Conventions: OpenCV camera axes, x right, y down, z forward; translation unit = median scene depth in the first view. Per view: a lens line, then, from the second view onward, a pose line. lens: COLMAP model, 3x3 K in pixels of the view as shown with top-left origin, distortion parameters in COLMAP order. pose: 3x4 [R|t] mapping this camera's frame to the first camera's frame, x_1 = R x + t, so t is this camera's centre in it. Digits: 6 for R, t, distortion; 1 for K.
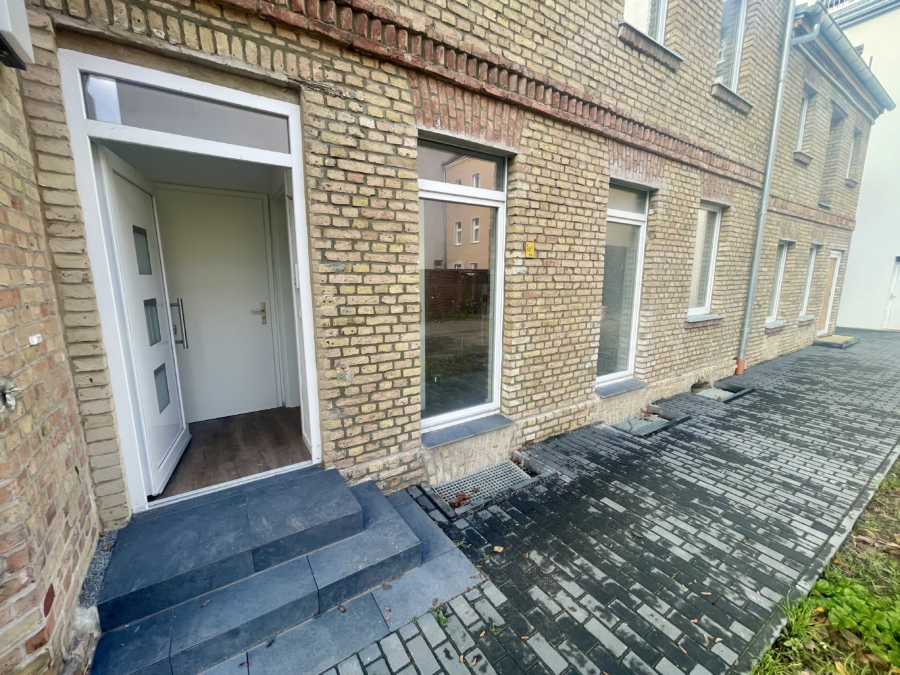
lens RADIAL K [[361.3, 0, 450.0], [0, 361.3, 337.5], [0, 0, 1]] dist [-0.001913, -0.000116]
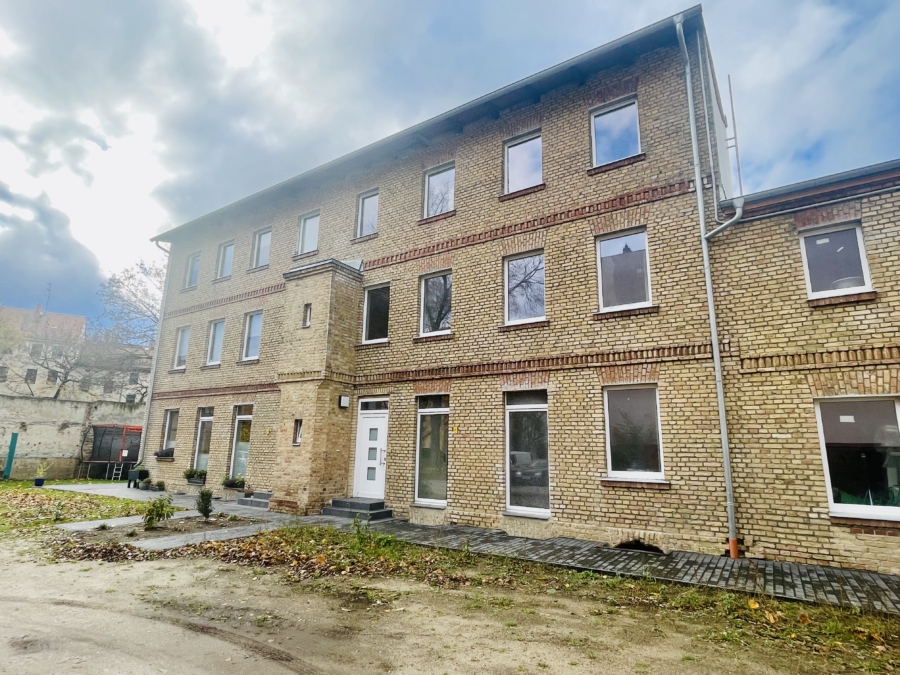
lens RADIAL K [[492.1, 0, 450.0], [0, 492.1, 337.5], [0, 0, 1]] dist [0.000485, 0.000100]
pose [[0.406276, -0.204076, -0.890670, 3.195800], [-0.181127, 0.937413, -0.297406, 0.150805], [0.895618, 0.282154, 0.343885, -0.306265]]
